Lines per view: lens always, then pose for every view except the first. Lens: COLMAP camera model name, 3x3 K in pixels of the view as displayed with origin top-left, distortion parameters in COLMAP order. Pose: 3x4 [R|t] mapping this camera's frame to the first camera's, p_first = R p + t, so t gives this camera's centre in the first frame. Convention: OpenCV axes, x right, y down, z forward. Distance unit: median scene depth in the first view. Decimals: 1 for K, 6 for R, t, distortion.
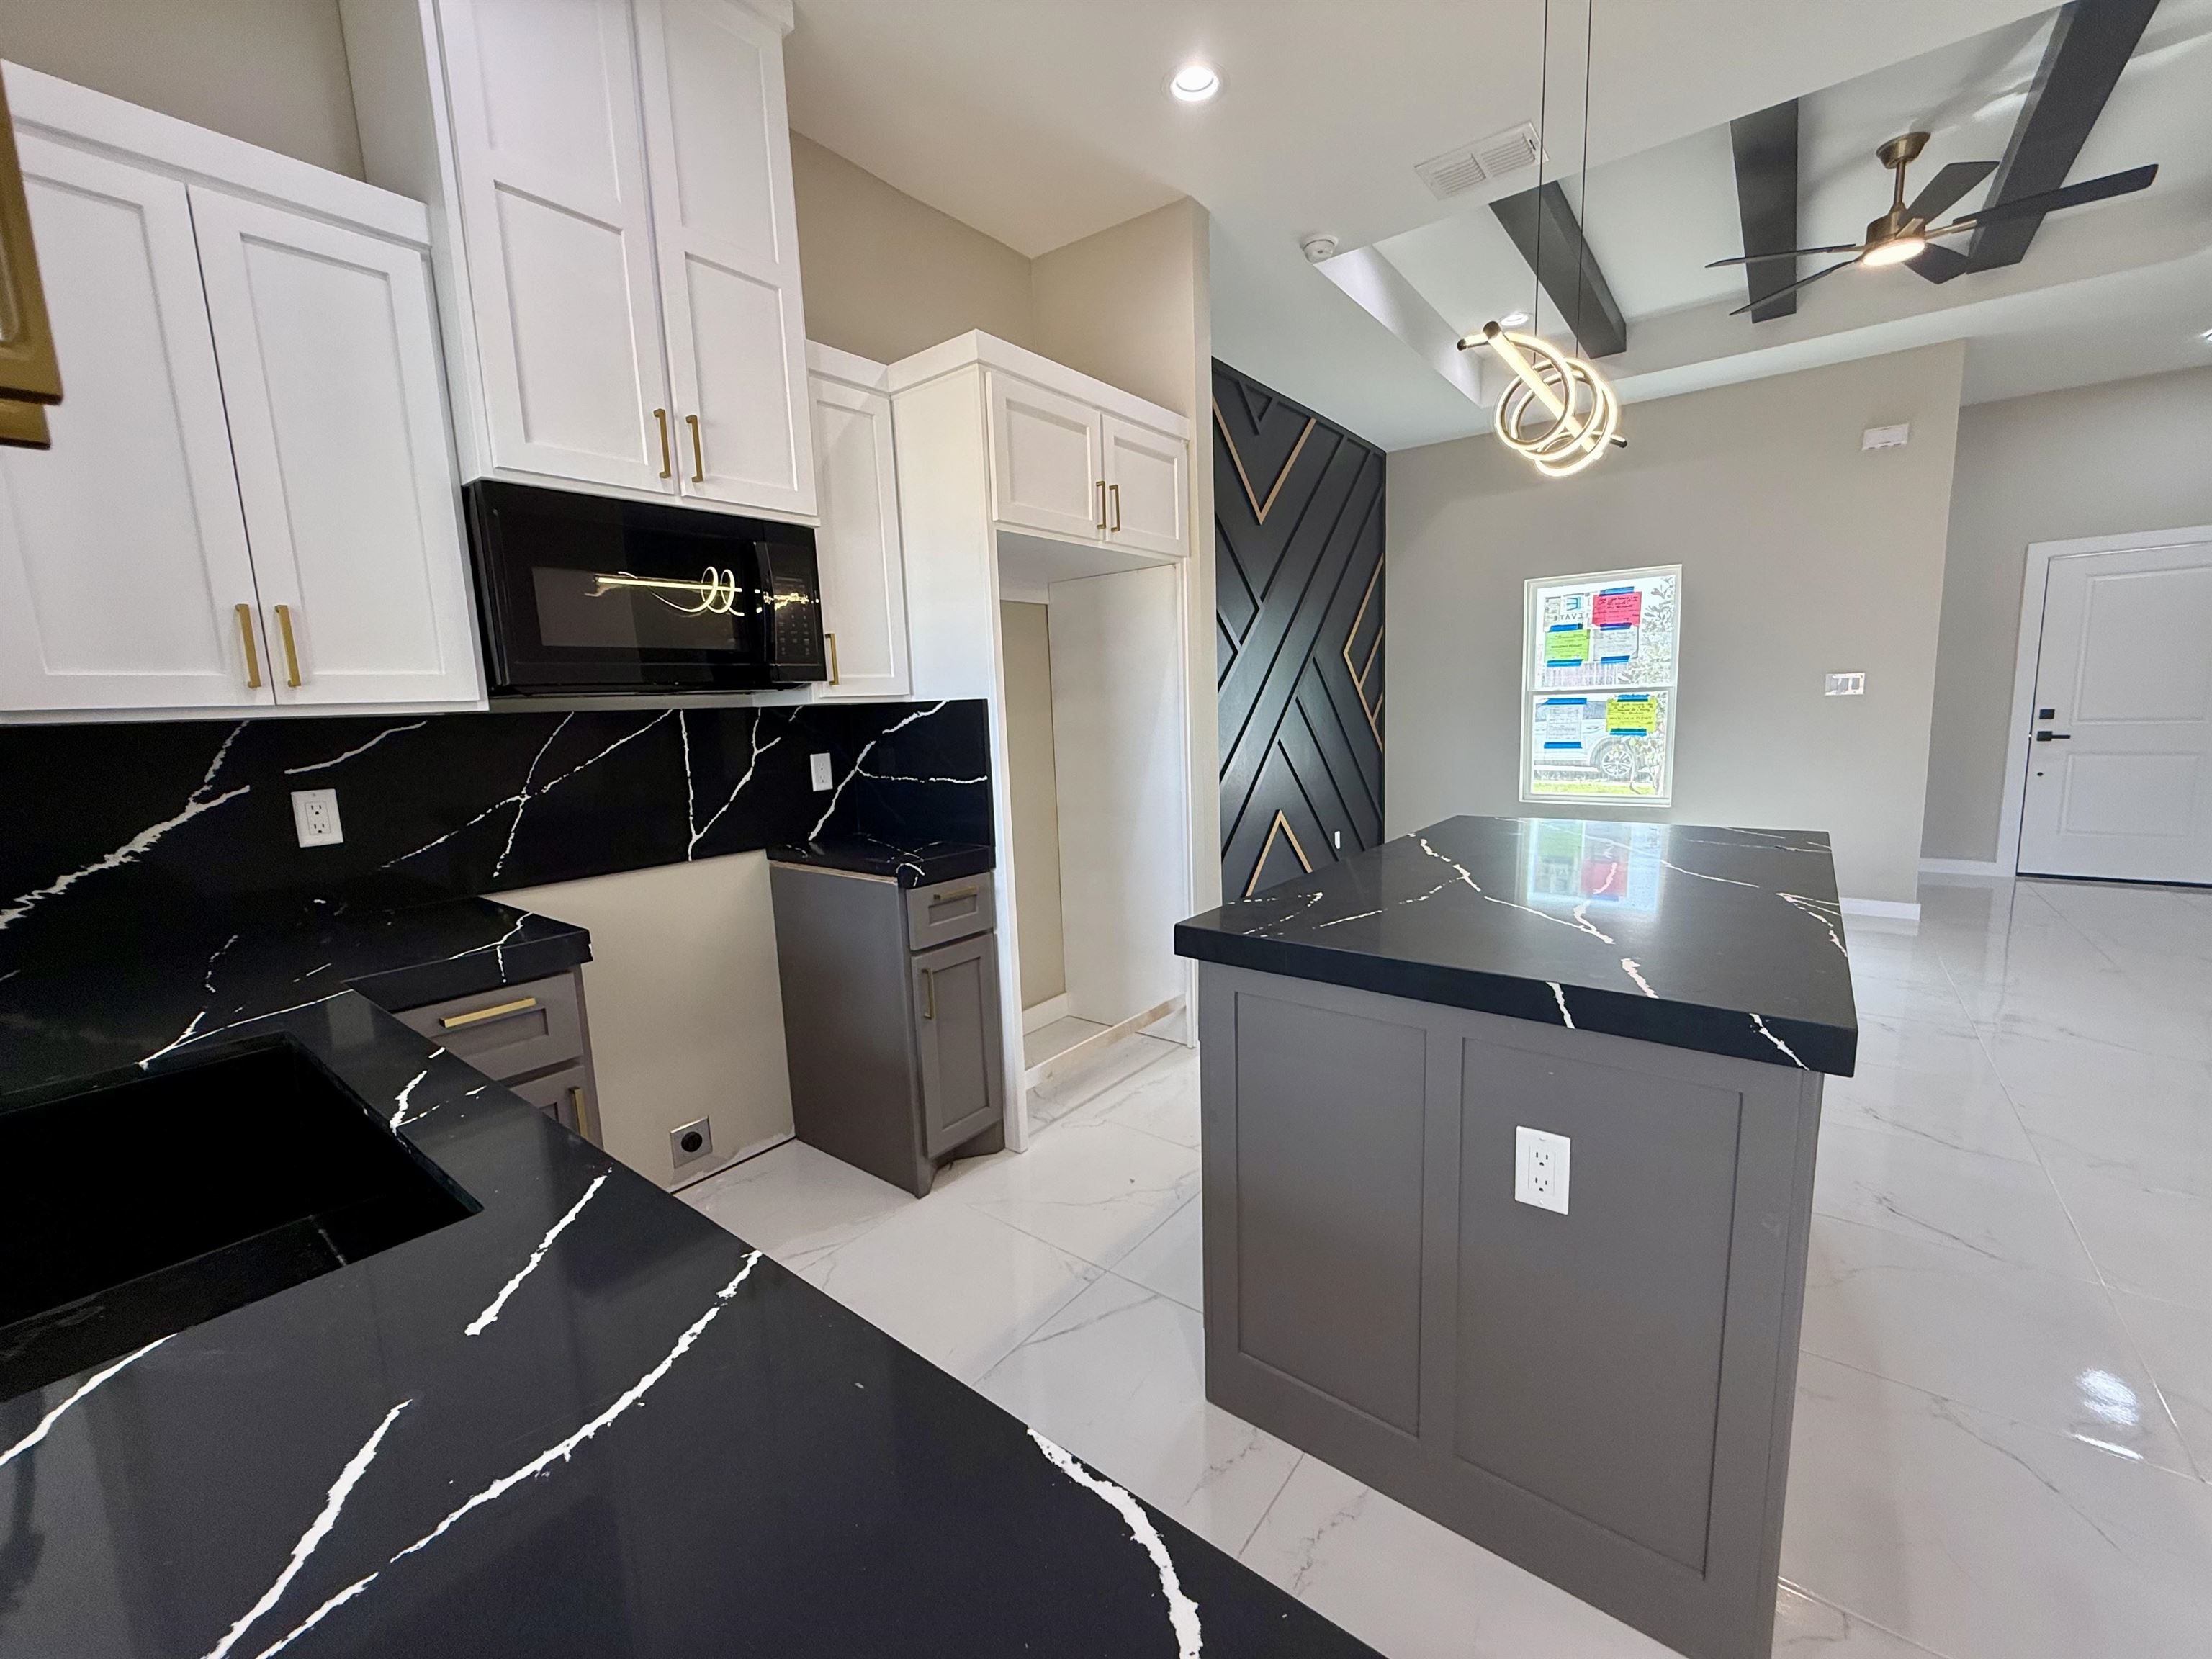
lens RADIAL K [[884.0, 0, 1102.8], [0, 884.0, 828.5], [0, 0, 1]] dist [0.001602, -0.000619]
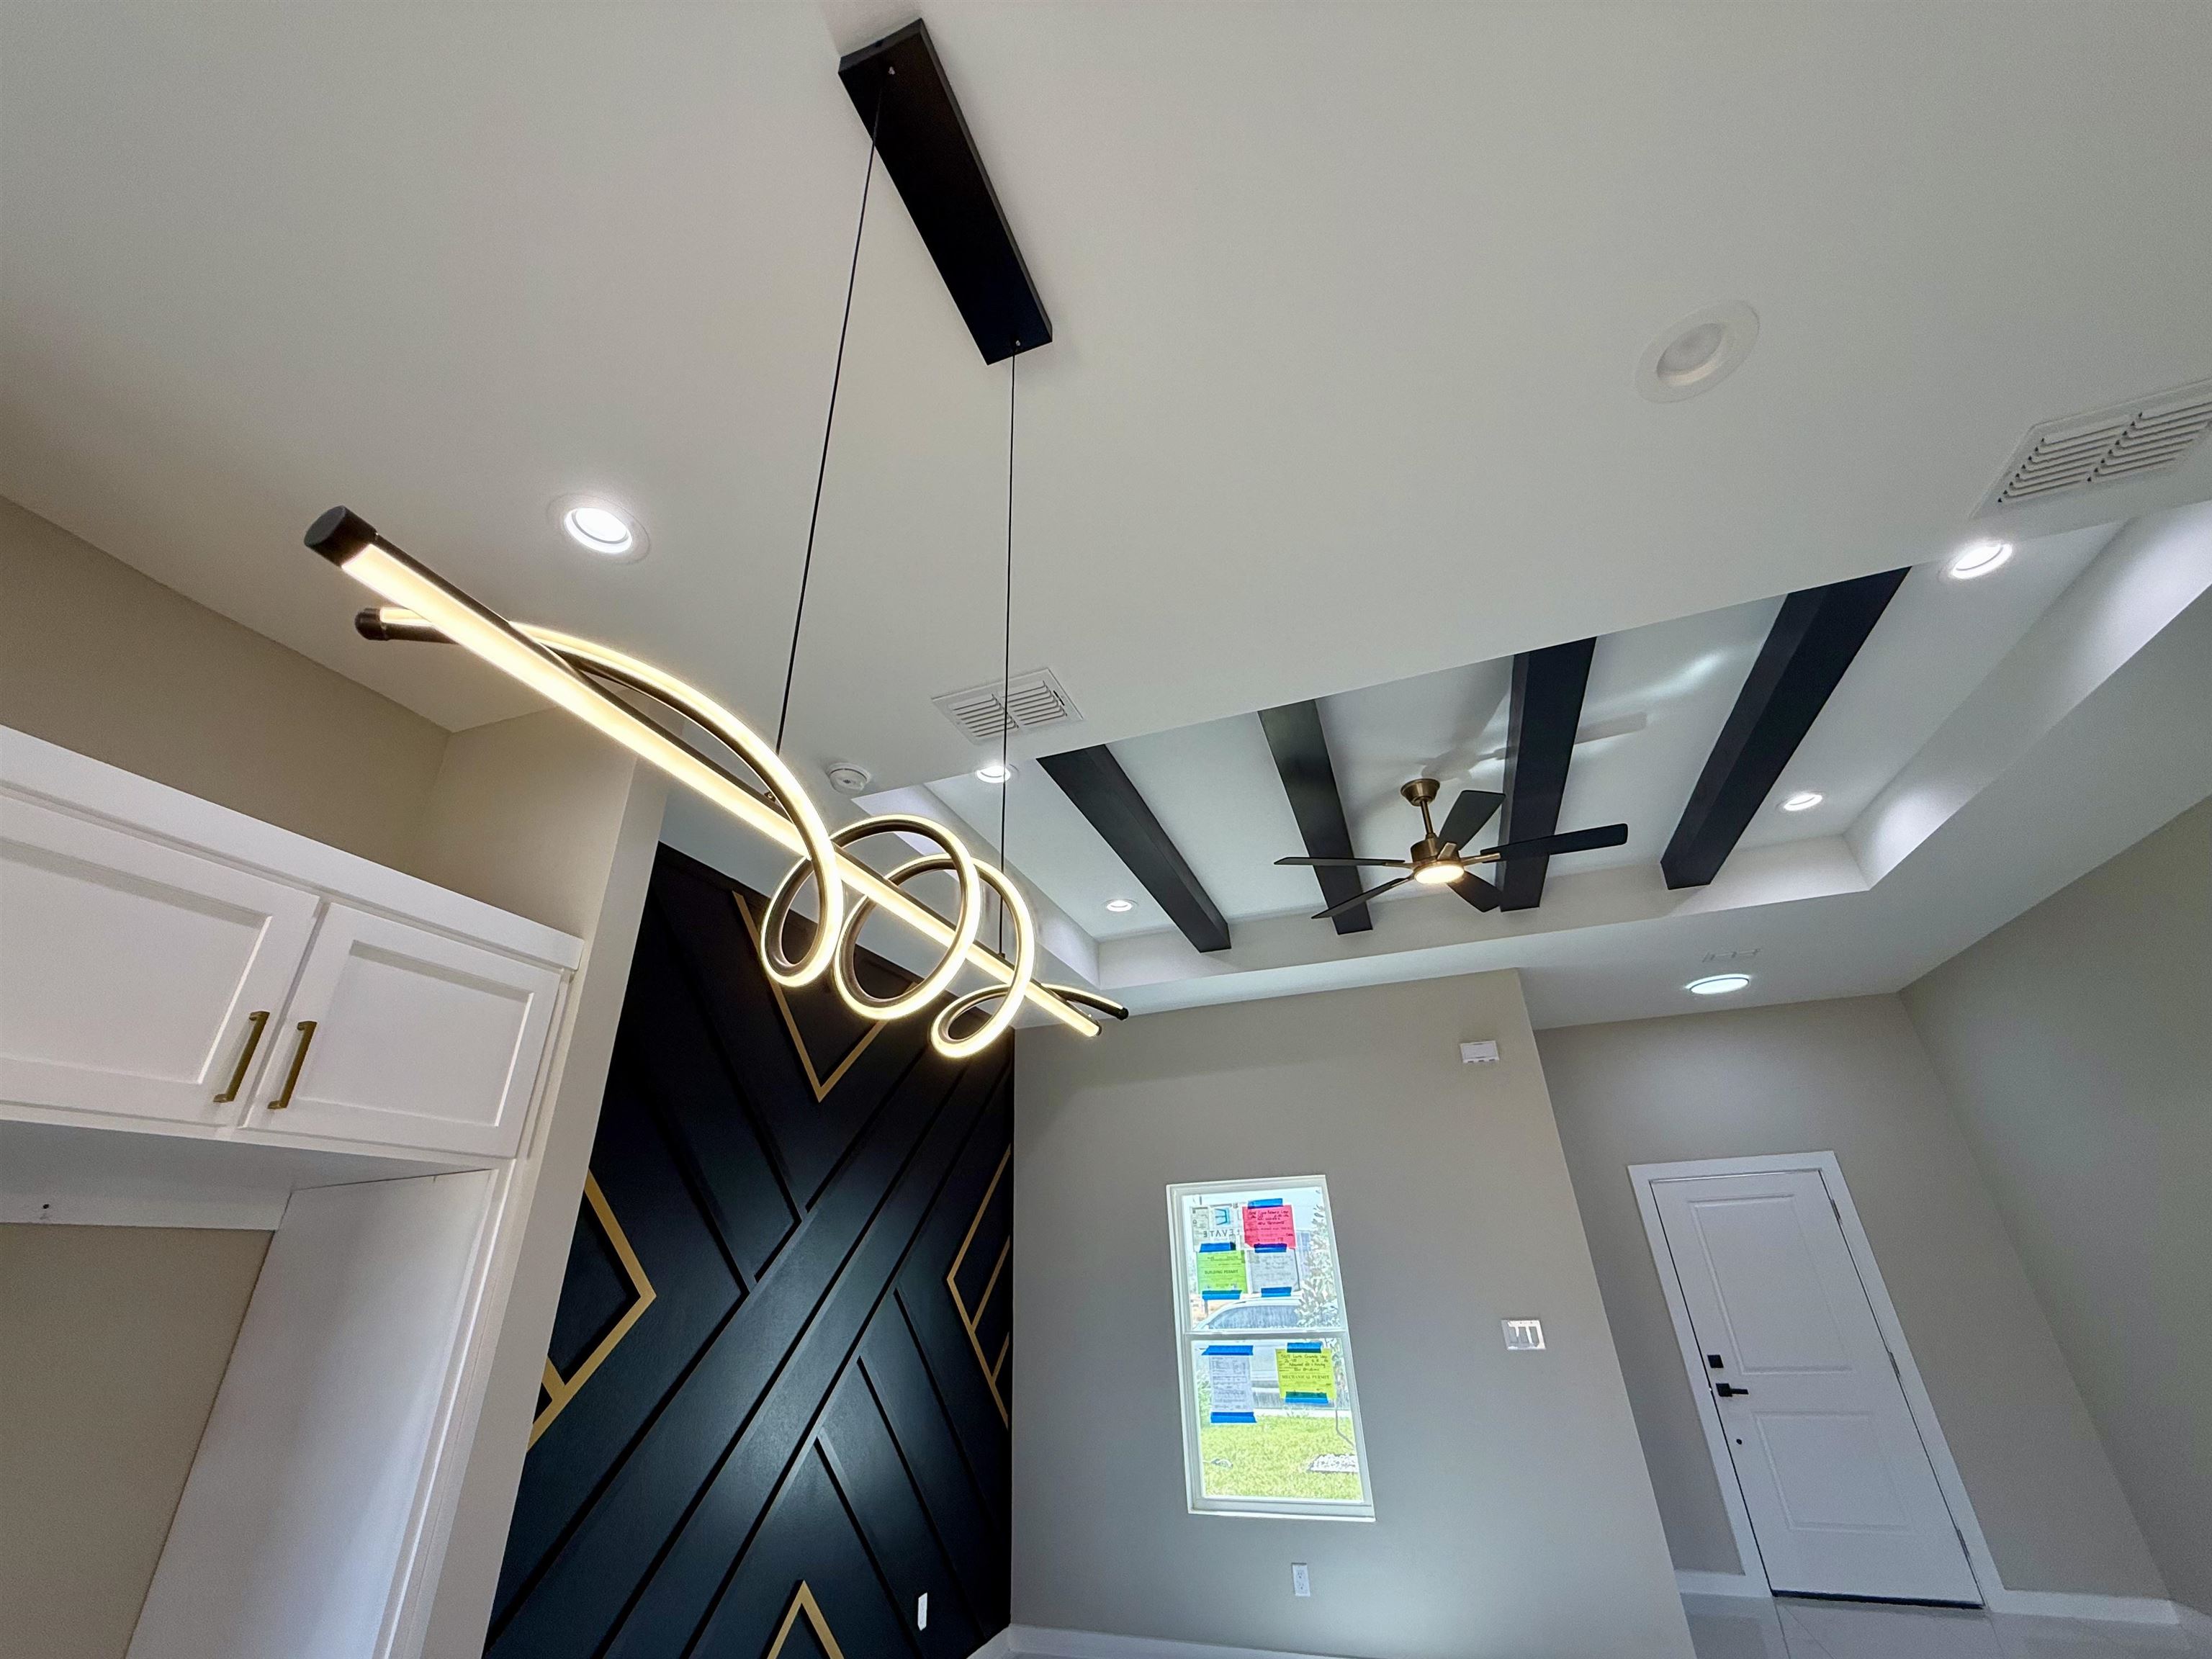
lens RADIAL K [[884.0, 0, 1100.9], [0, 884.0, 829.5], [0, 0, 1]] dist [0.001602, -0.000619]
pose [[0.953109, 0.141733, 0.267386, 0.289933], [0.040755, 0.815384, -0.577483, -0.146518], [-0.299871, 0.561302, 0.771374, 0.359032]]
